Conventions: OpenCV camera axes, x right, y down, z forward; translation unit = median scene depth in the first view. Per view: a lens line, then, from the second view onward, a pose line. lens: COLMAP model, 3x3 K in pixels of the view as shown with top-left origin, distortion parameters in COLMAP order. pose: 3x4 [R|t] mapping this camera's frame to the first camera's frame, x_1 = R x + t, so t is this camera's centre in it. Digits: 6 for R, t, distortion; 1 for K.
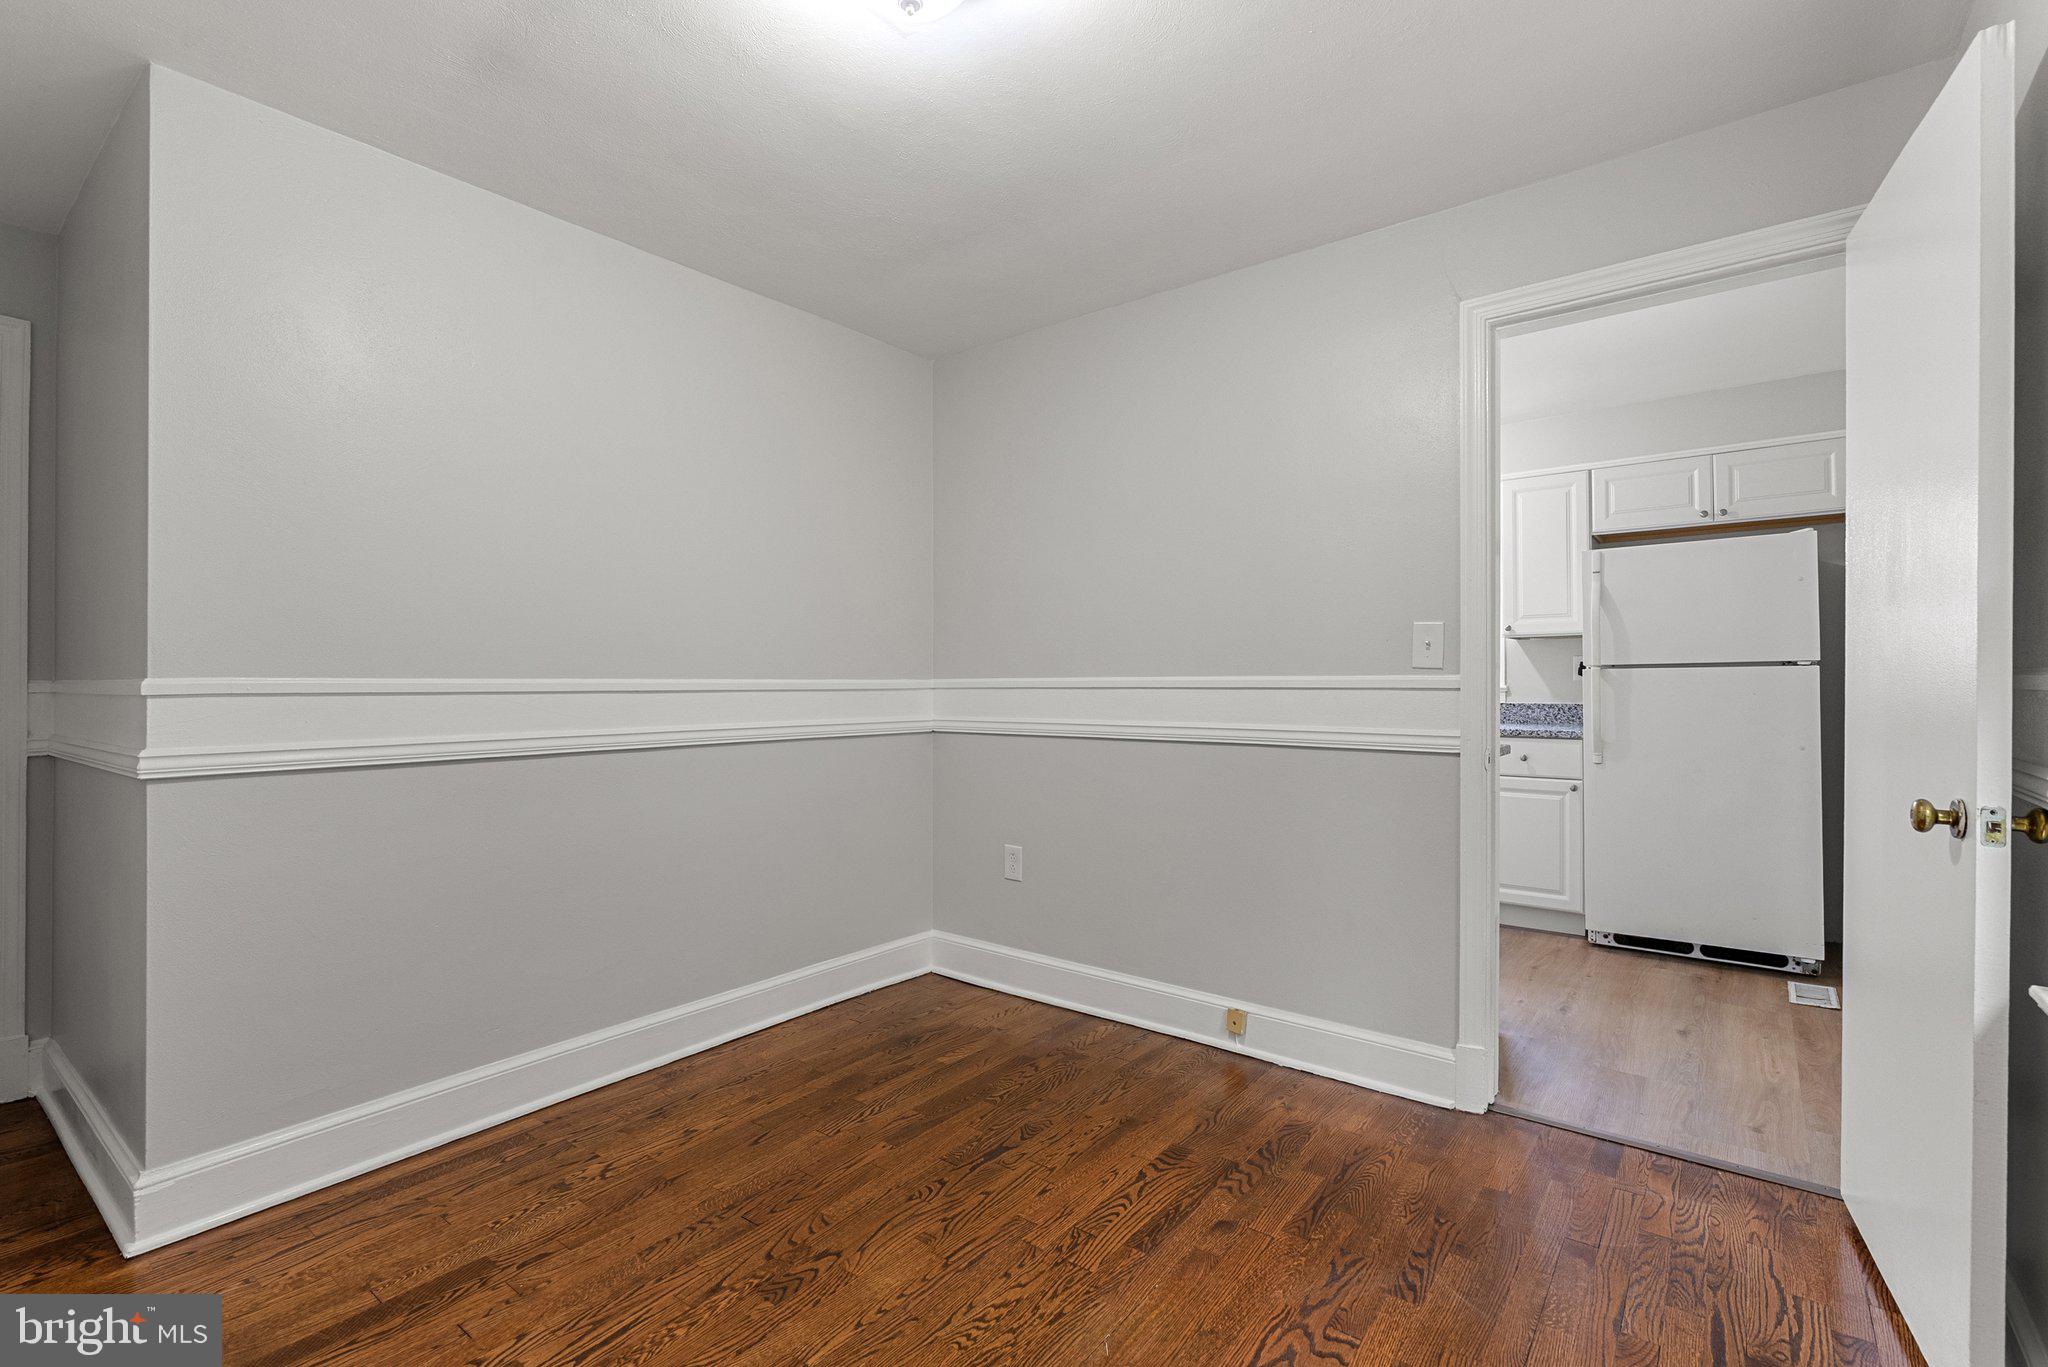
lens RADIAL K [[929.2, 0, 1024.0], [0, 929.2, 683.5], [0, 0, 1]] dist [0.000093, 0.000304]
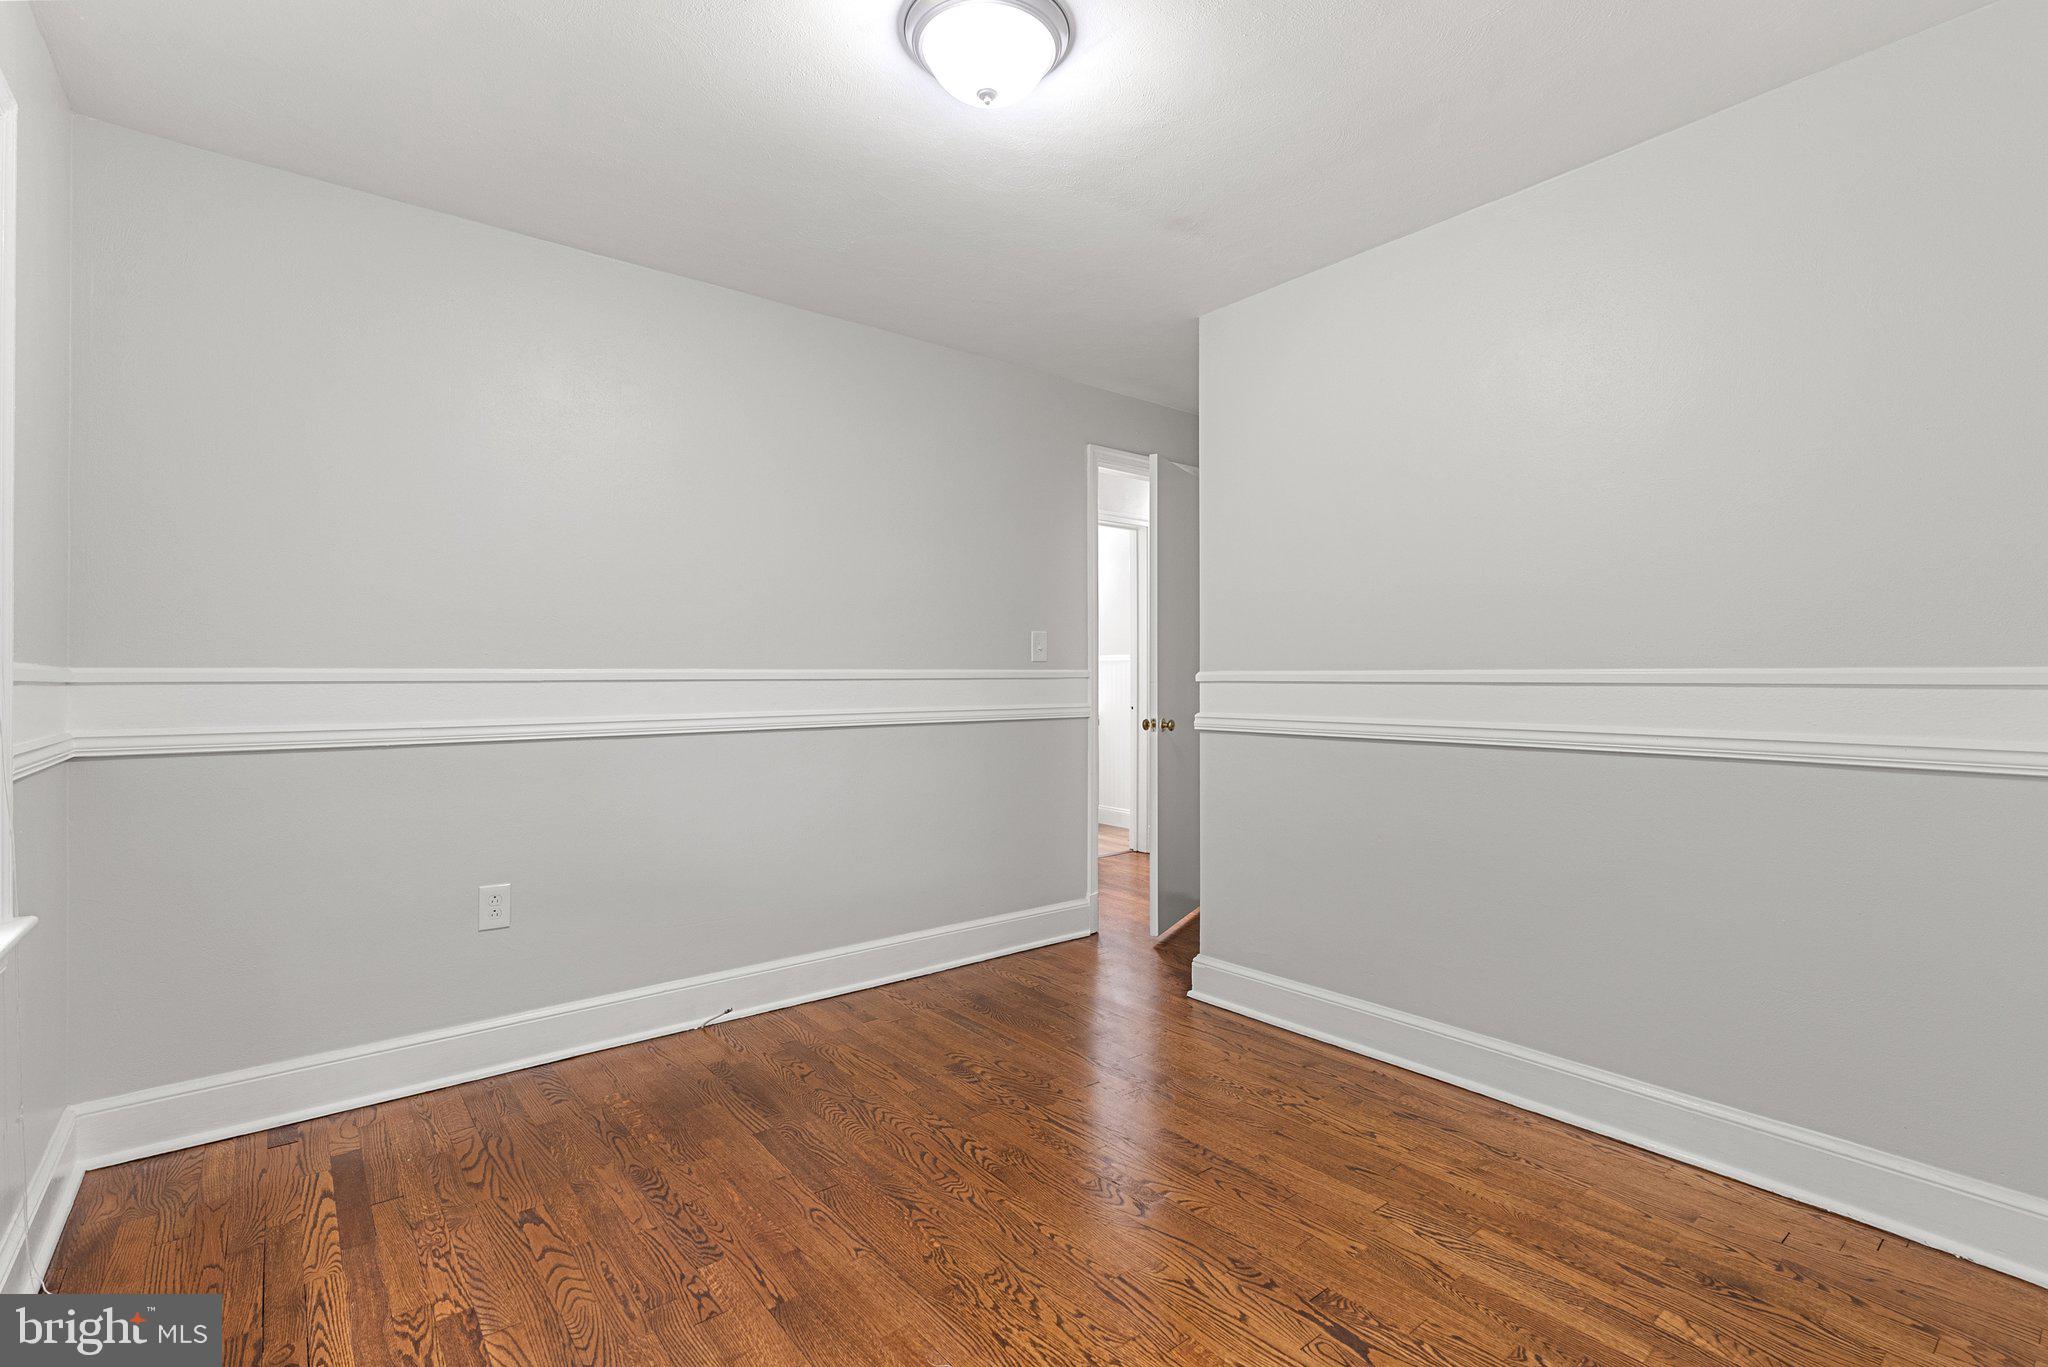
lens RADIAL K [[929.2, 0, 1024.0], [0, 929.2, 683.5], [0, 0, 1]] dist [0.000093, 0.000304]
pose [[-0.229522, 0.004446, -0.973293, 0.666235], [0.002292, 0.999989, 0.004028, 0.006675], [0.973301, -0.001306, -0.229530, 0.871414]]
